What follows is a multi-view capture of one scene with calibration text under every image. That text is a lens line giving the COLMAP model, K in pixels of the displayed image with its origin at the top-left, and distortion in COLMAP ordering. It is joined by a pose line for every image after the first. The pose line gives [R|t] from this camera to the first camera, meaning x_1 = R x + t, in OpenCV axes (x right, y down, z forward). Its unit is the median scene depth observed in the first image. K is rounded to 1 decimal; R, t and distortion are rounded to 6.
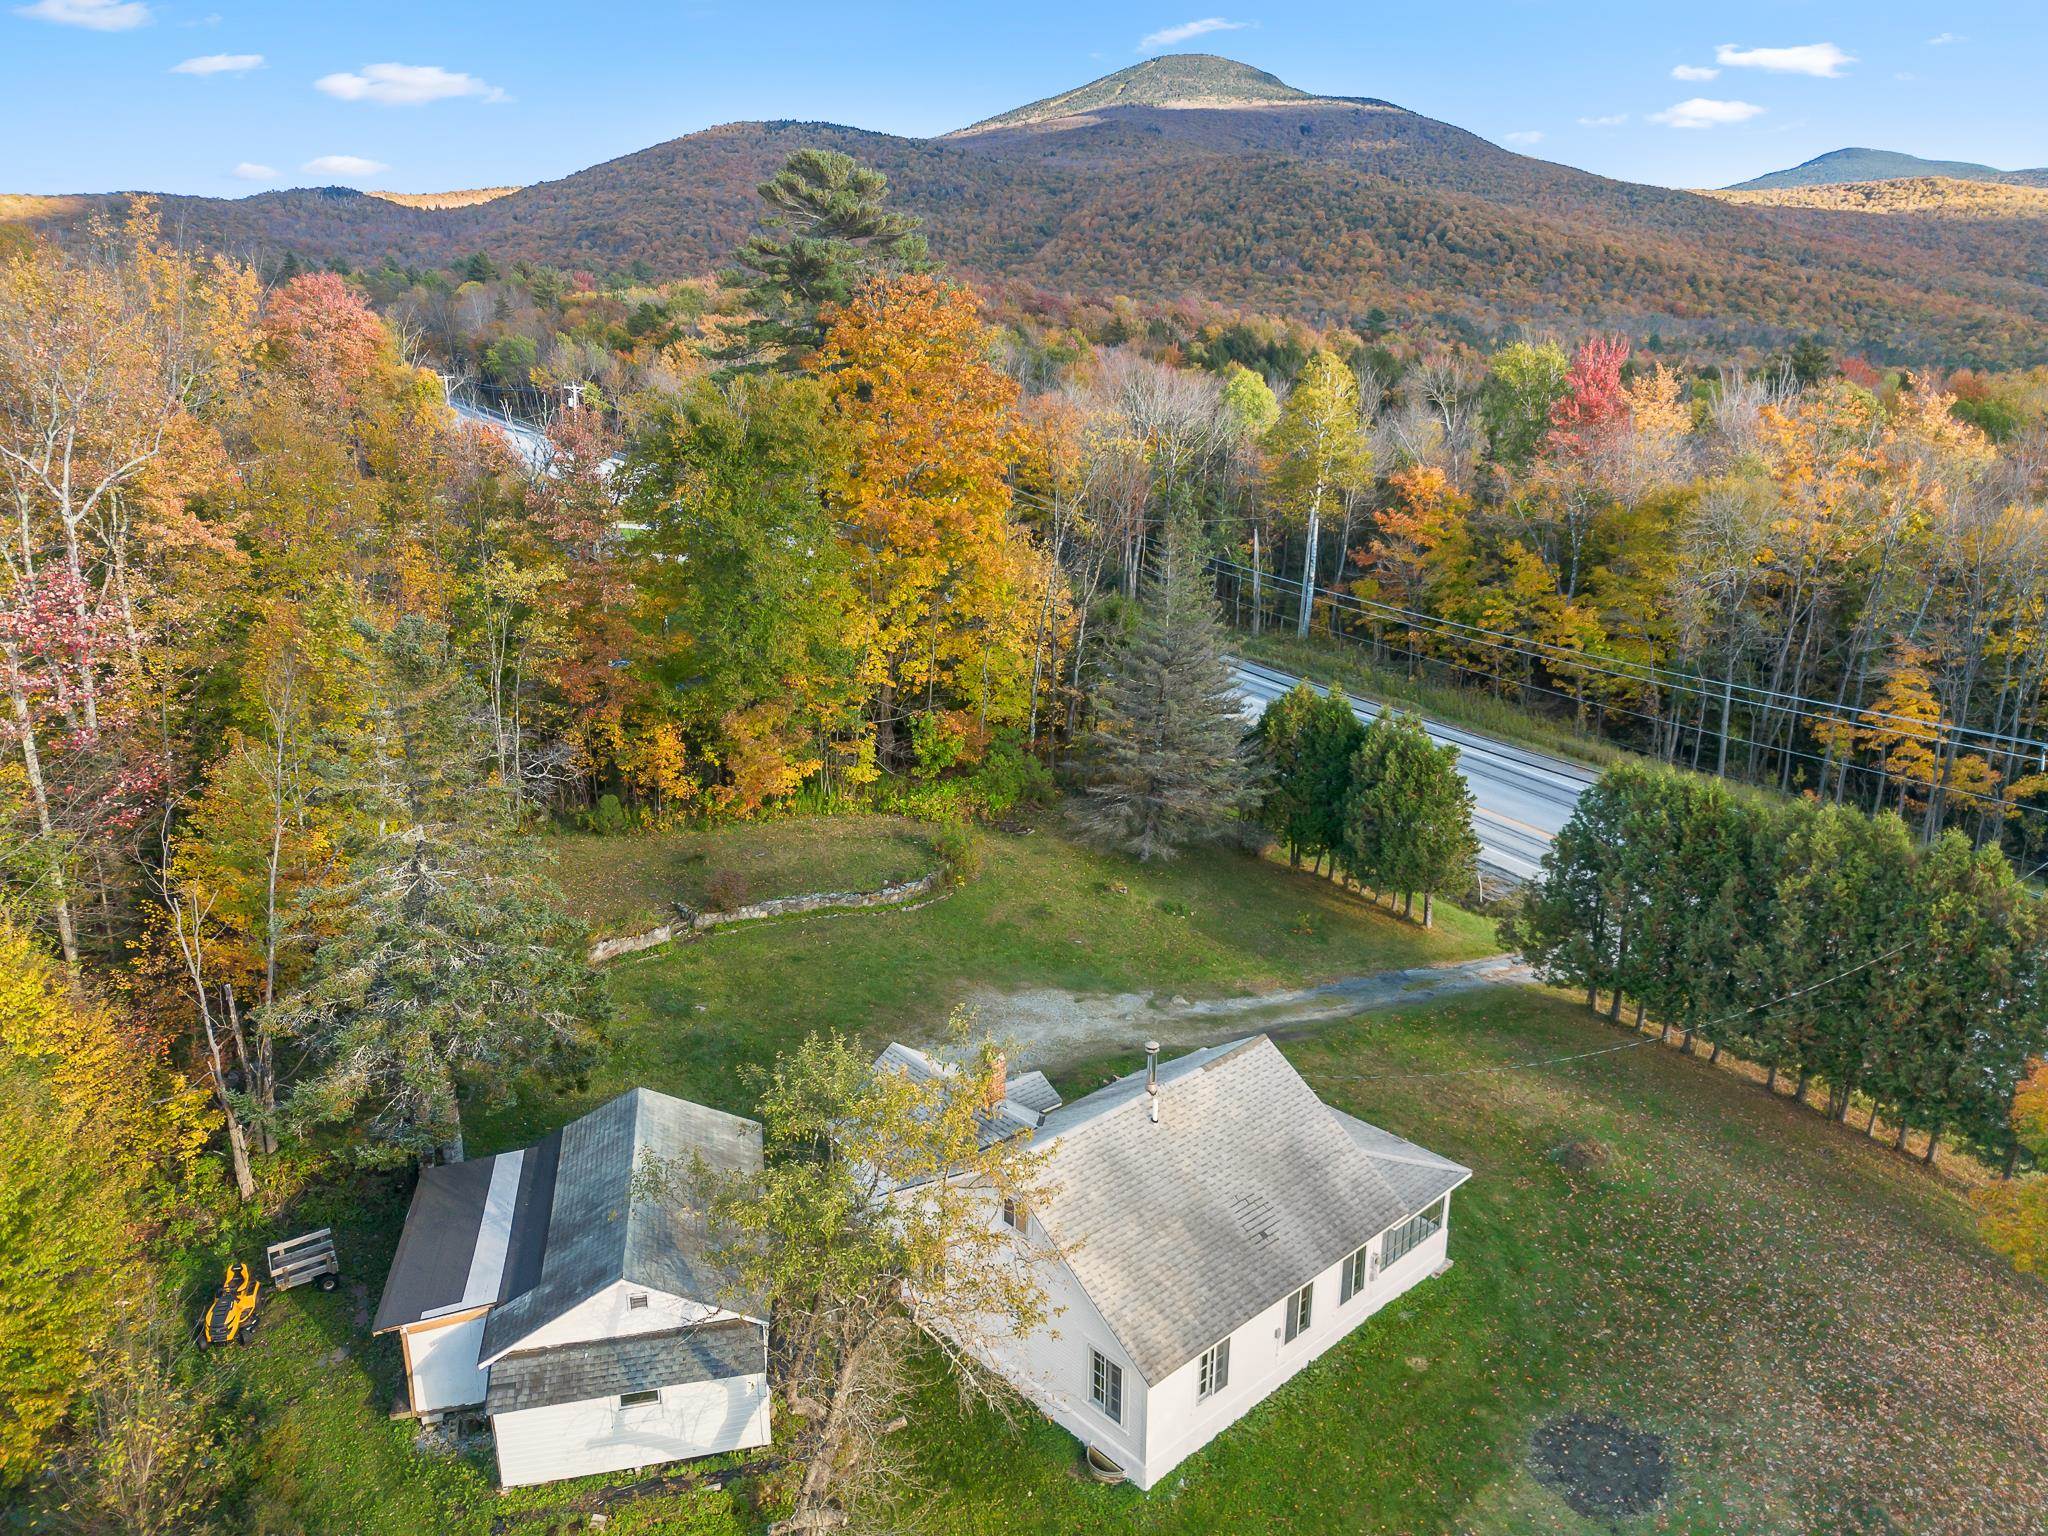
lens RADIAL K [[1447.2, 0, 1009.6], [0, 1447.2, 764.2], [0, 0, 1]] dist [0.053471, -0.046613]
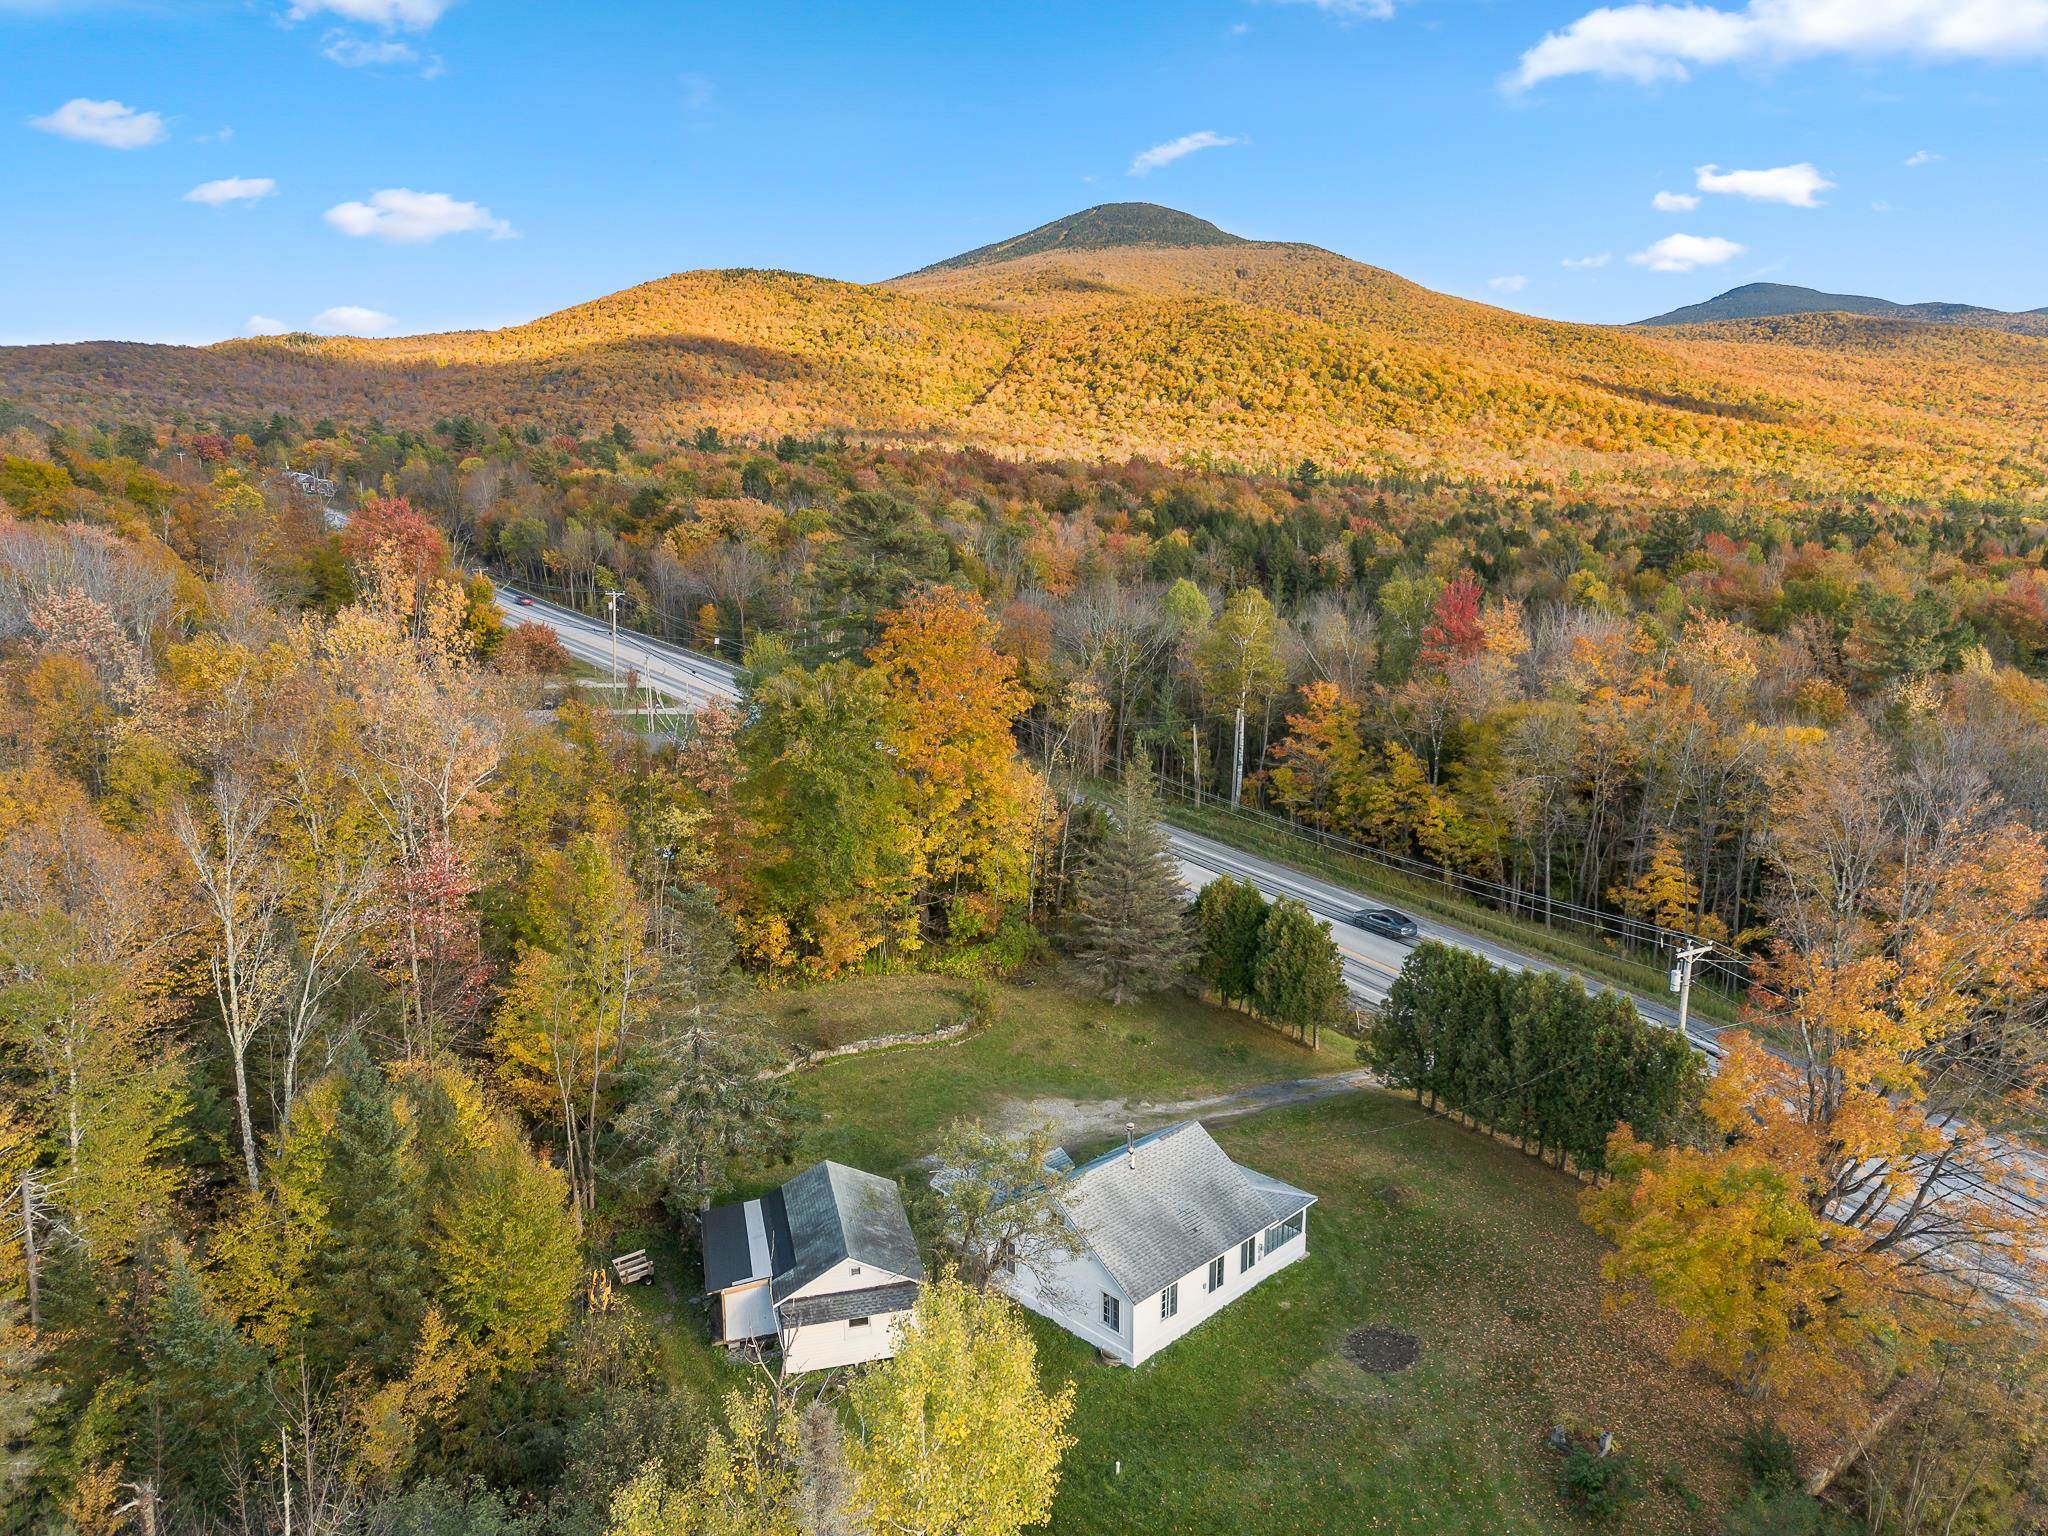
lens RADIAL K [[1447.2, 0, 1010.2], [0, 1447.2, 762.5], [0, 0, 1]] dist [0.053471, -0.046613]
pose [[0.999398, -0.016545, 0.030495, -0.049533], [0.019027, 0.996368, -0.082998, -0.053134], [-0.029011, 0.083528, 0.996083, -0.416305]]
